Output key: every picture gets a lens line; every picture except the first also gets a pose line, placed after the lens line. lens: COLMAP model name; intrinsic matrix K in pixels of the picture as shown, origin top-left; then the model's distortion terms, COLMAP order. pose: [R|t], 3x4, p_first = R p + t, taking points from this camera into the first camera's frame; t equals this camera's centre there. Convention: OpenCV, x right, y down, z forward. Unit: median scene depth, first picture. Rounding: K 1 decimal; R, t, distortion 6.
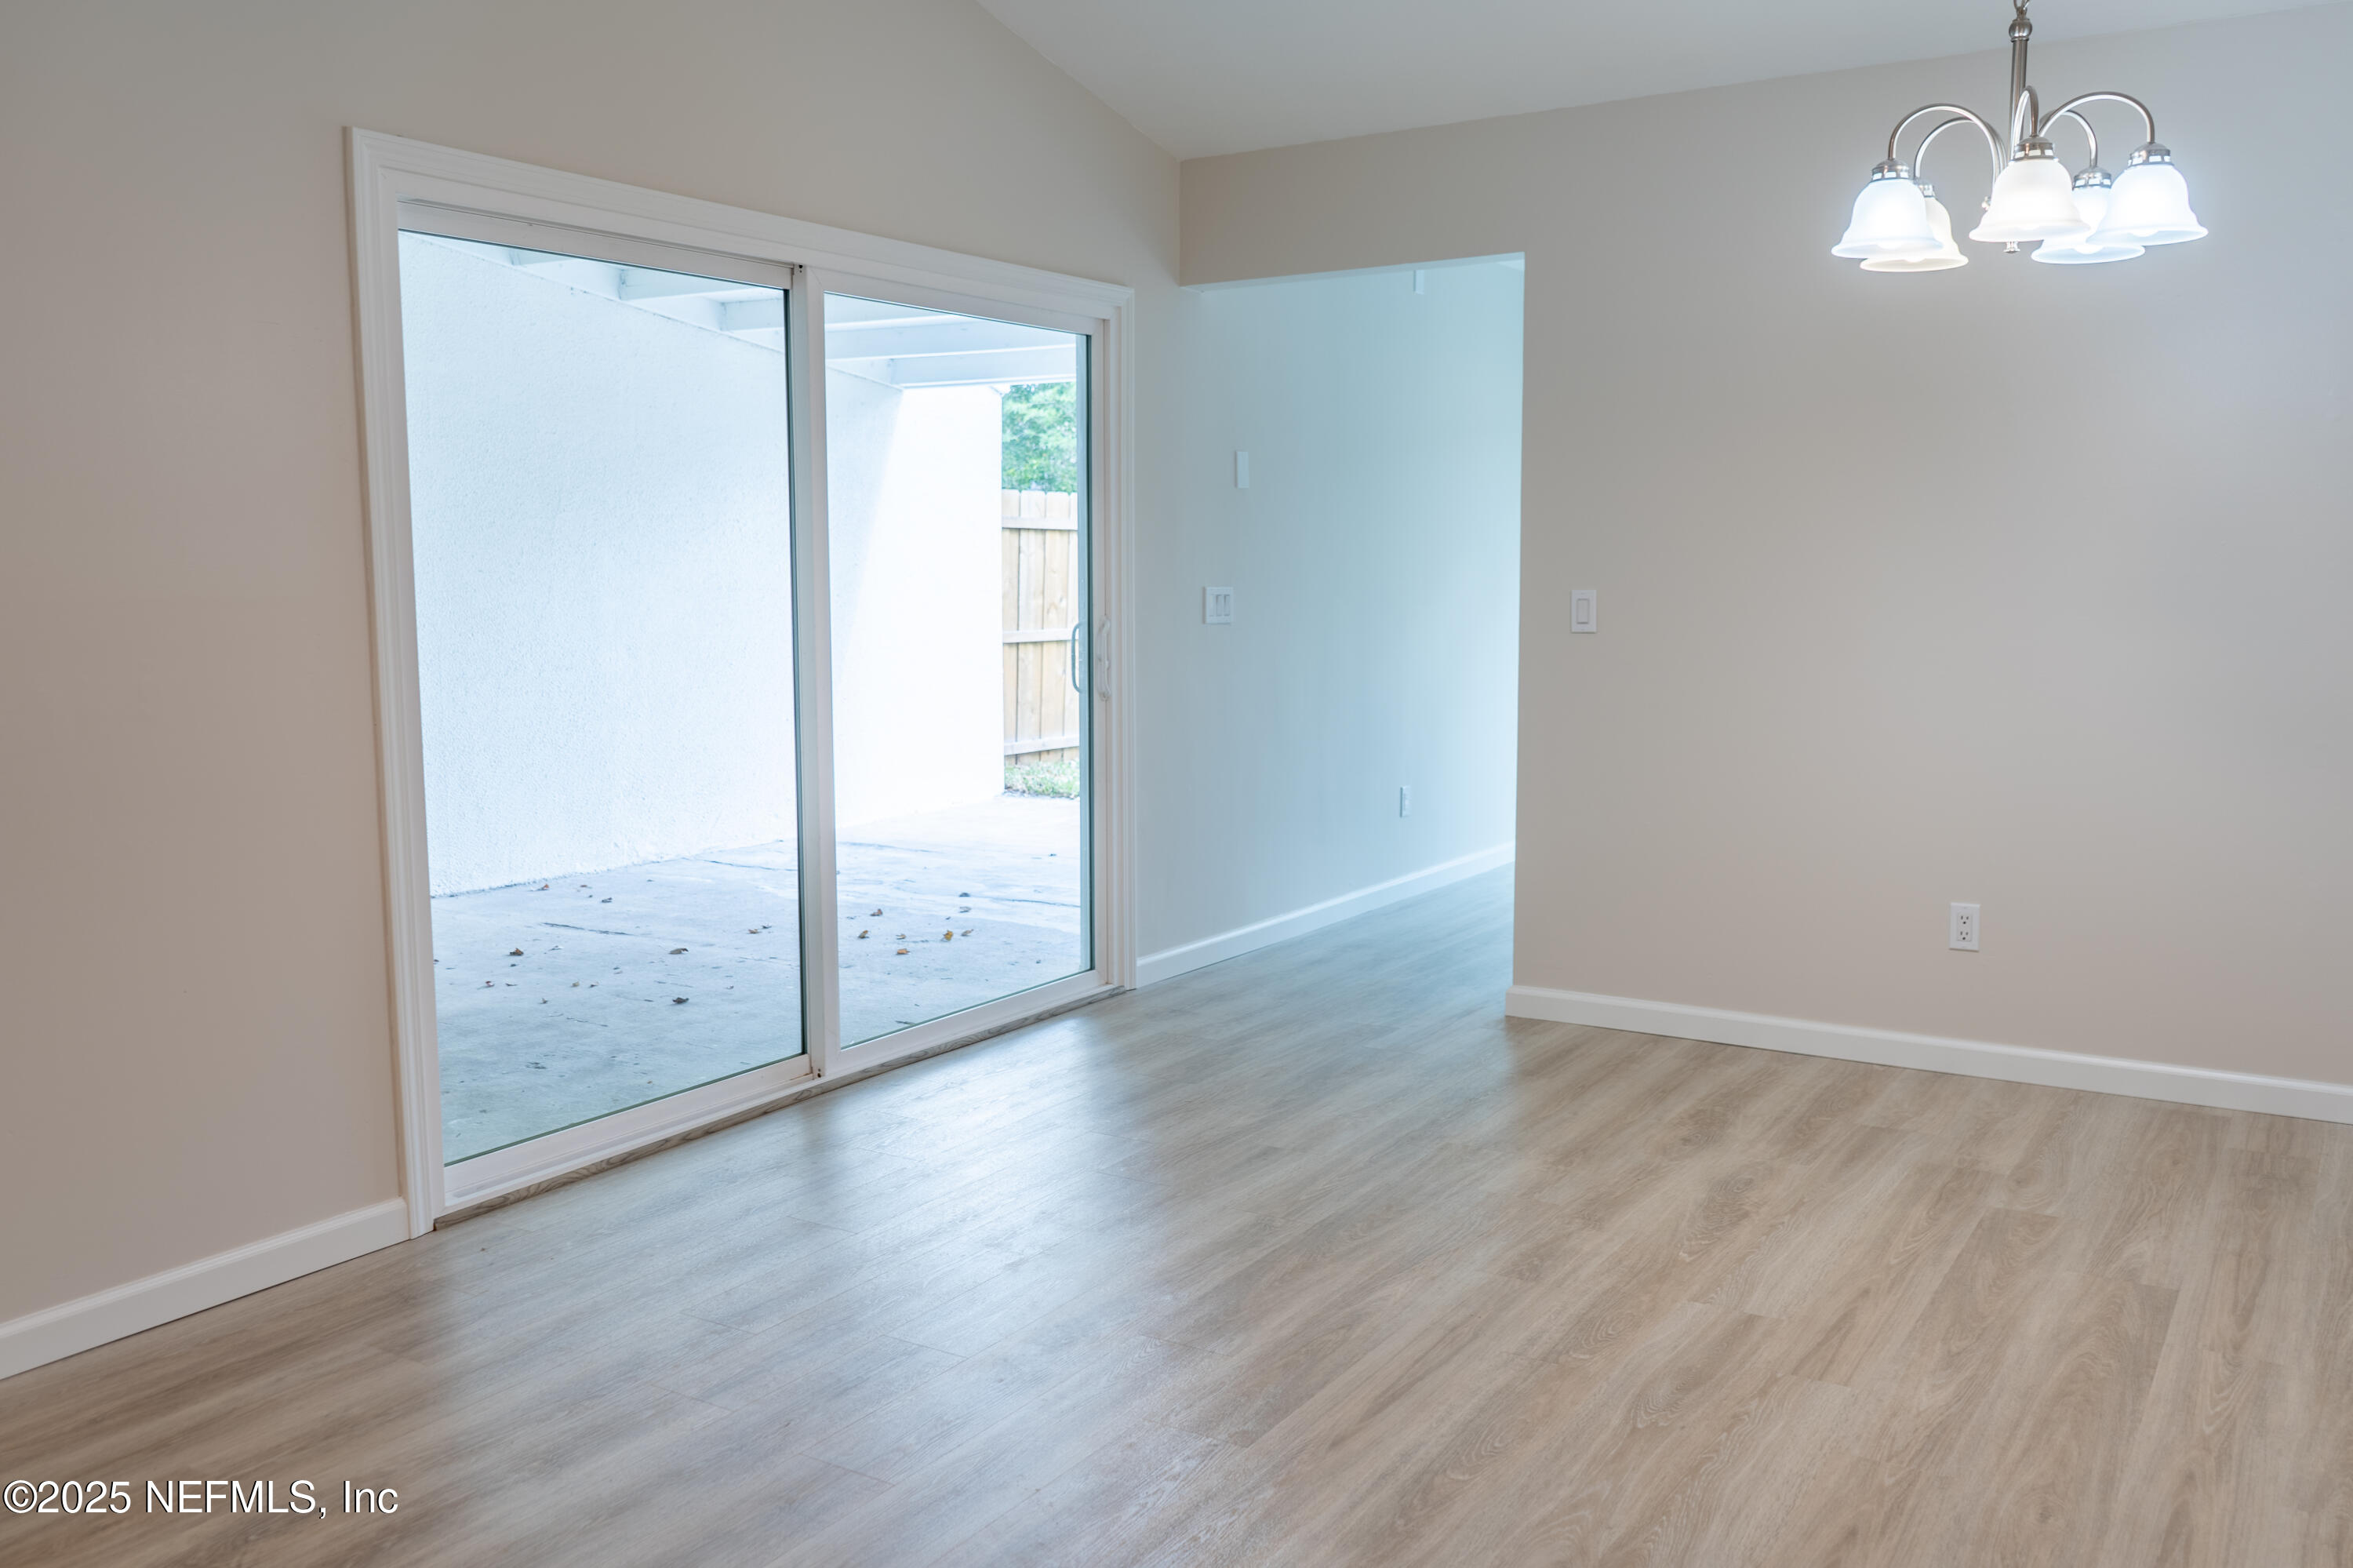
lens RADIAL K [[1927.8, 0, 1174.1], [0, 1927.8, 781.0], [0, 0, 1]] dist [-0.030301, 0.012625]
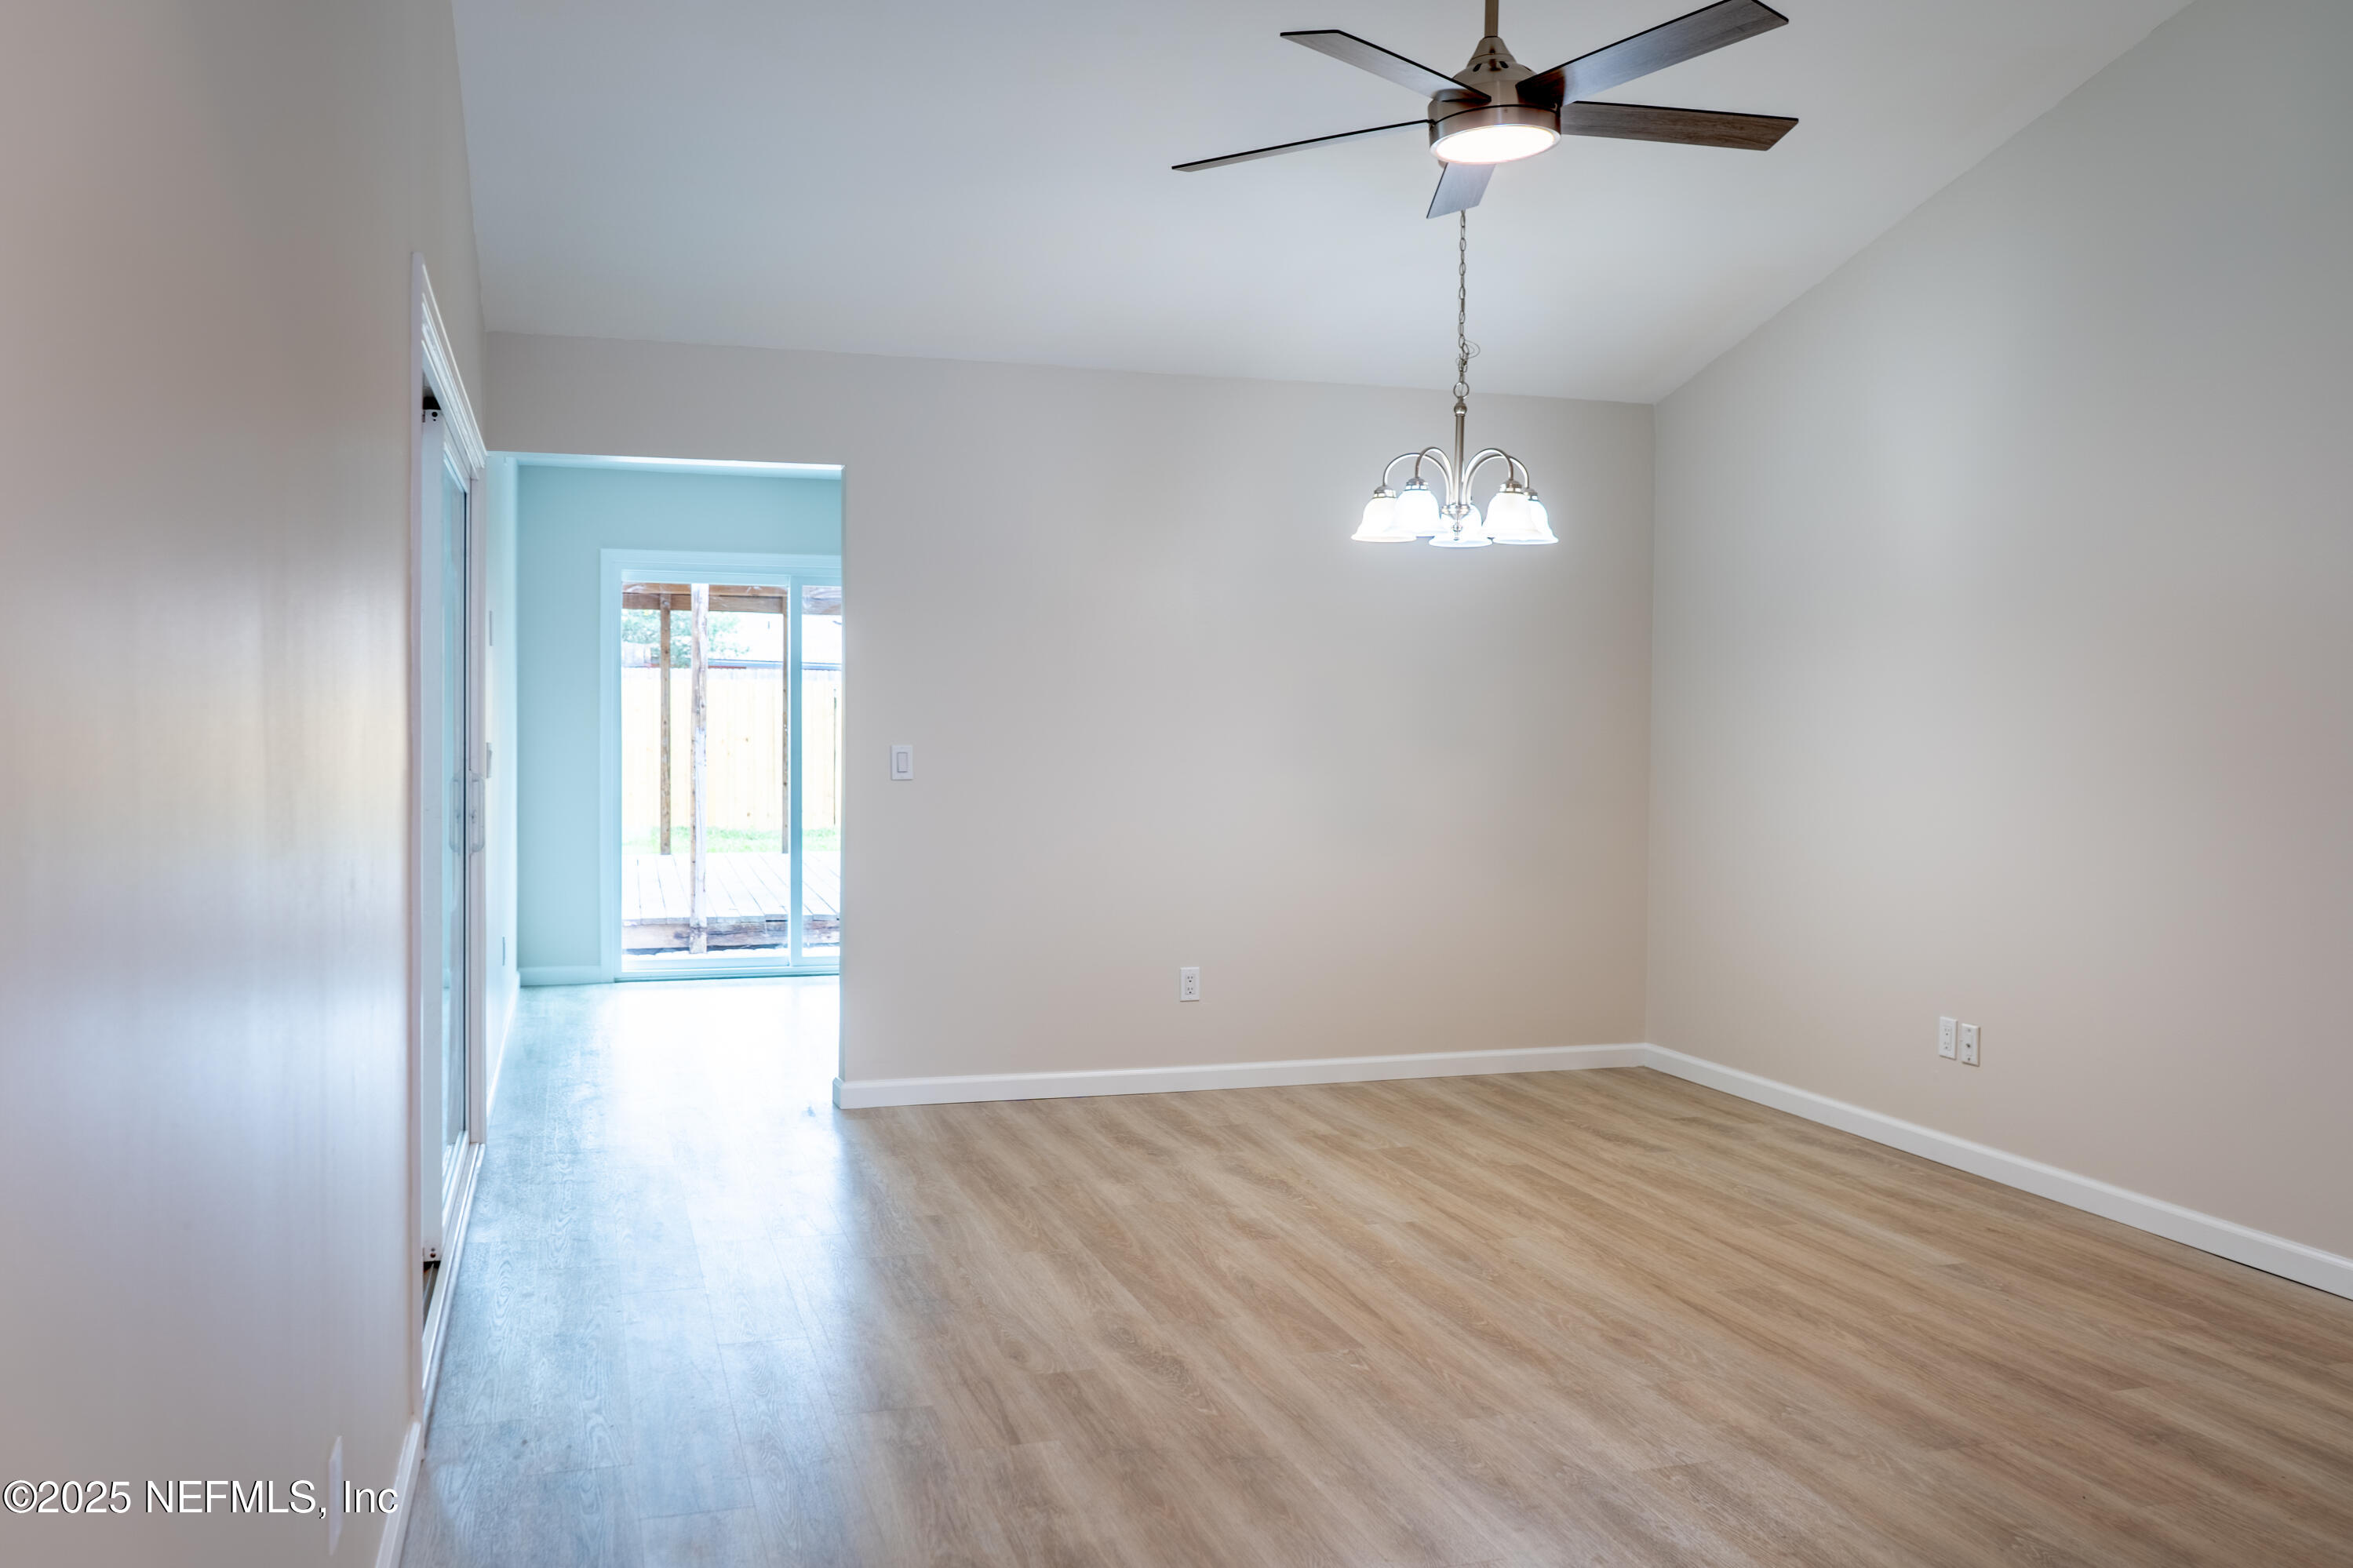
lens RADIAL K [[1927.5, 0, 1180.8], [0, 1927.5, 785.5], [0, 0, 1]] dist [-0.030301, 0.012625]
pose [[0.641747, -0.017147, 0.766725, -1.022746], [0.074690, 0.996395, -0.040232, -0.018768], [-0.763271, 0.083085, 0.640714, 0.142173]]
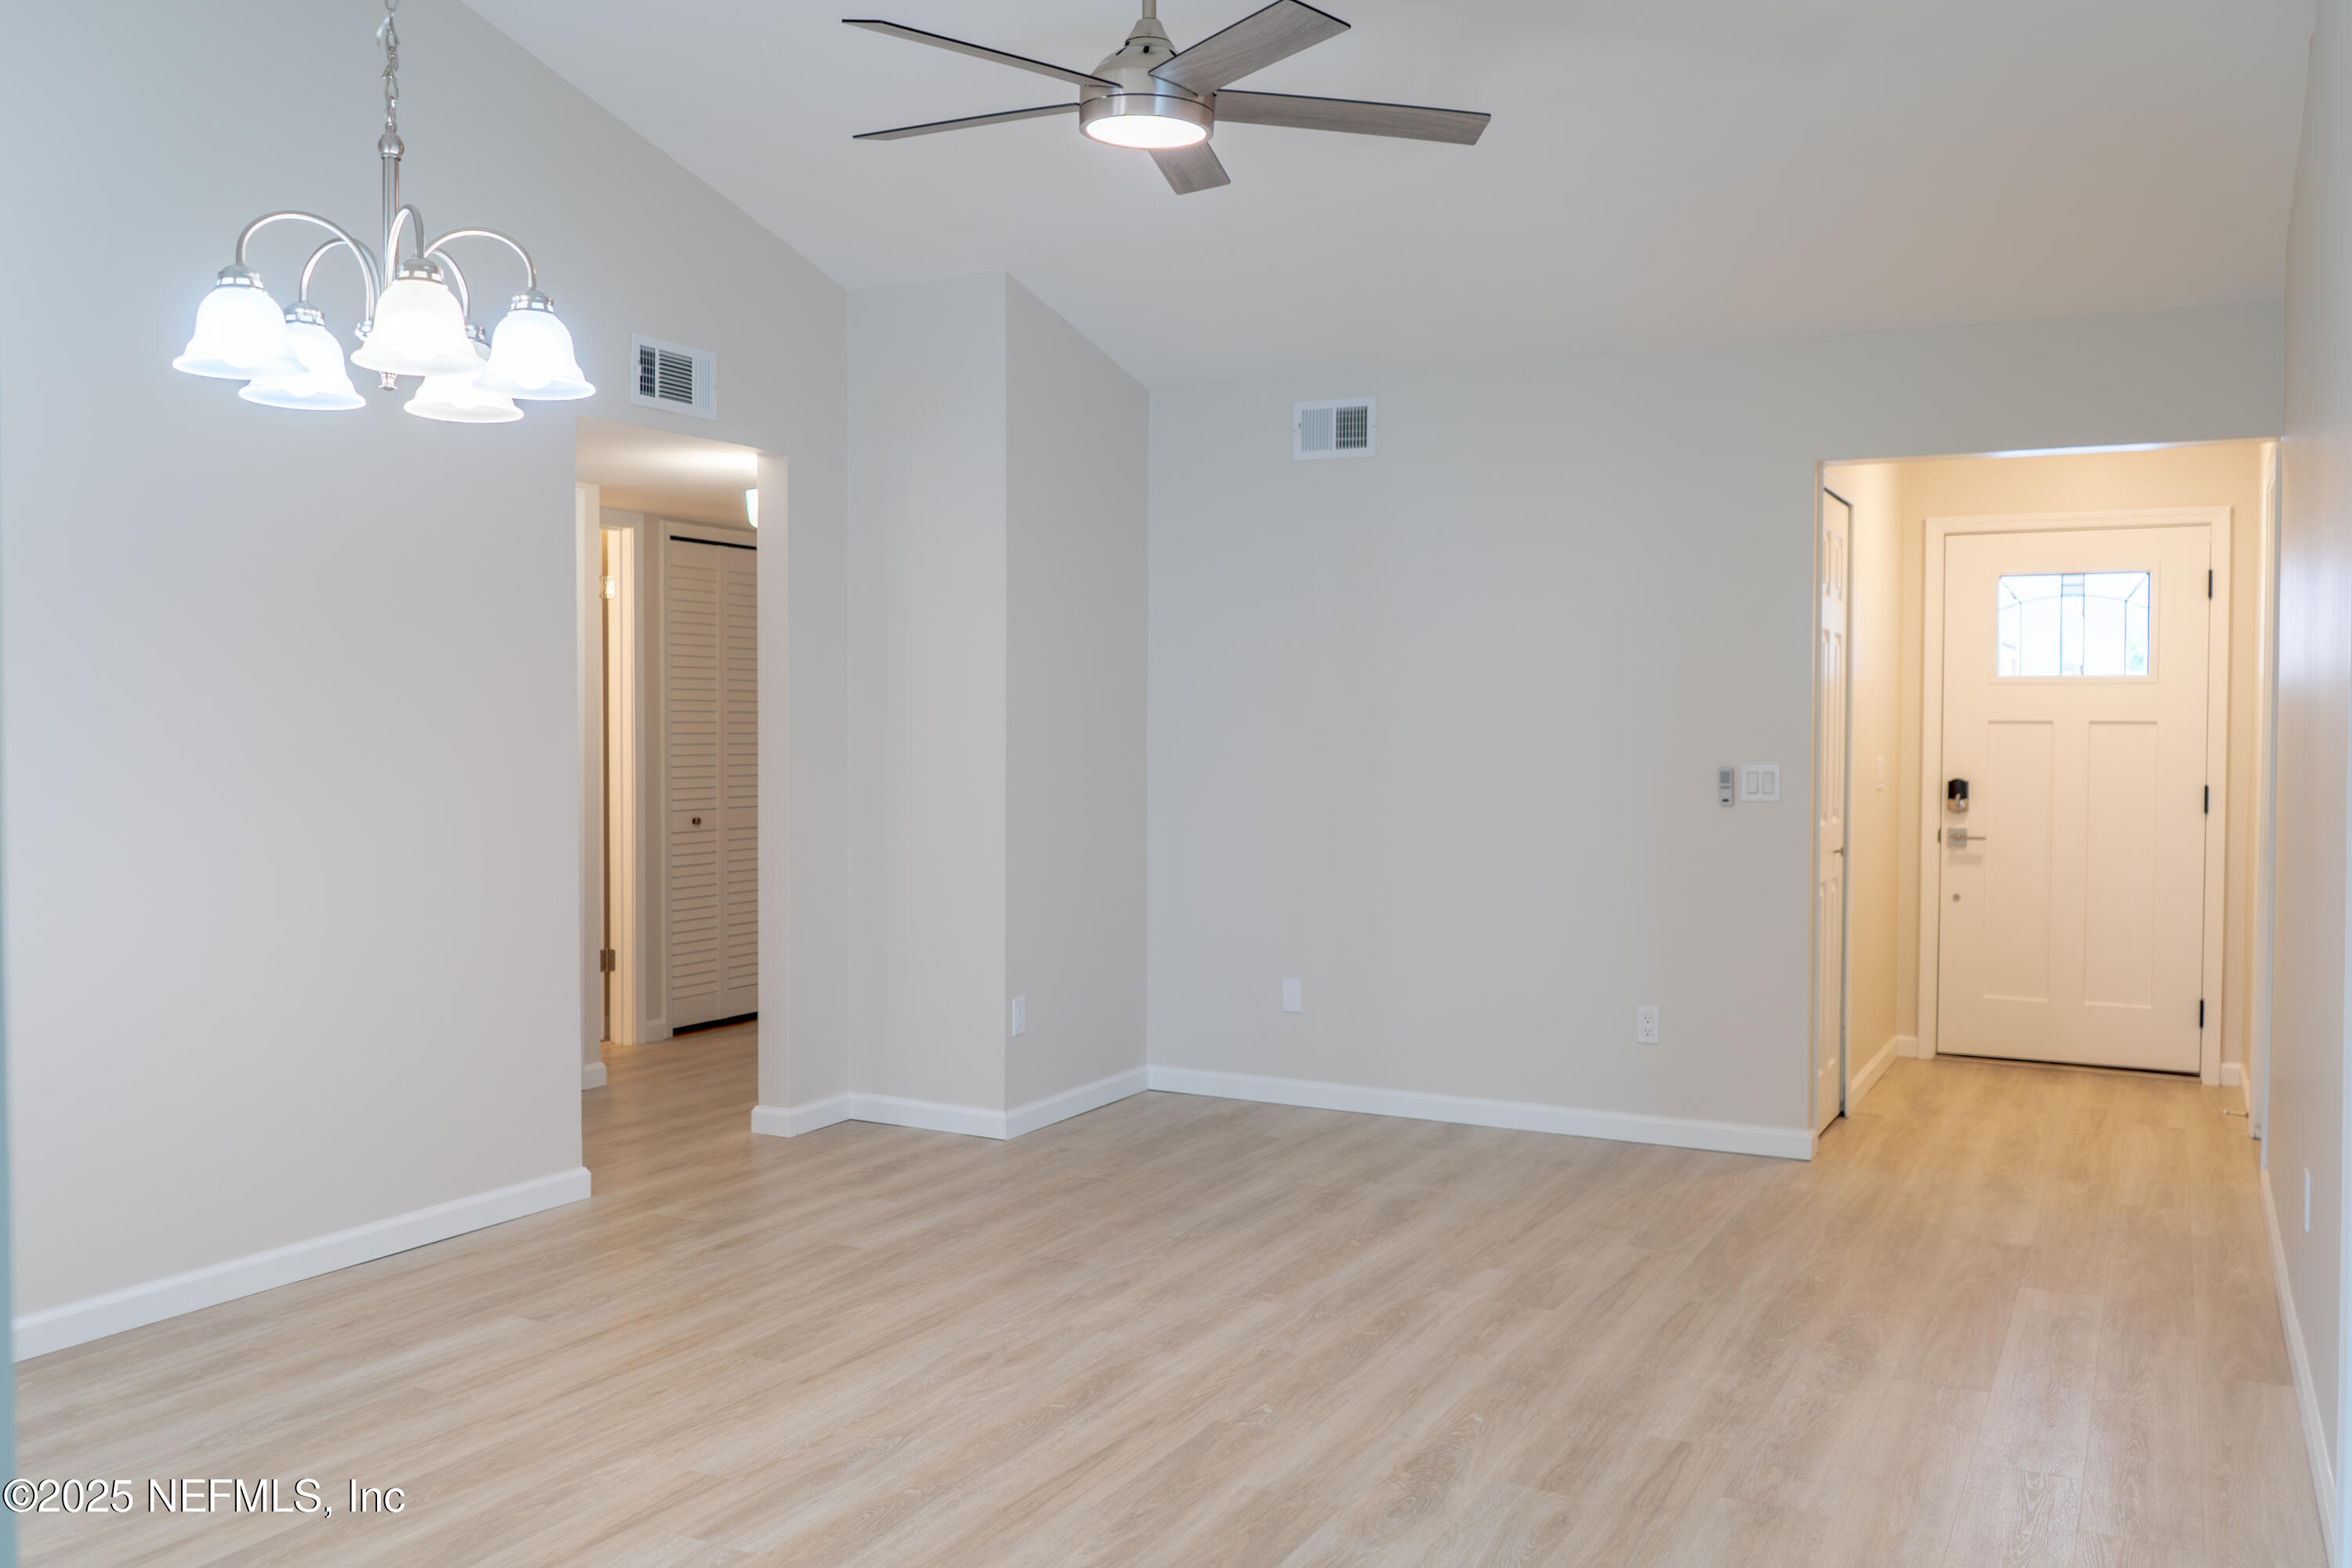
lens RADIAL K [[1926.9, 0, 1182.7], [0, 1926.9, 779.2], [0, 0, 1]] dist [-0.030301, 0.012625]
pose [[-0.995660, 0.004373, -0.092964, 0.160839], [-0.008531, 0.990402, 0.137953, -0.230459], [0.092675, 0.138147, -0.986066, 1.990682]]
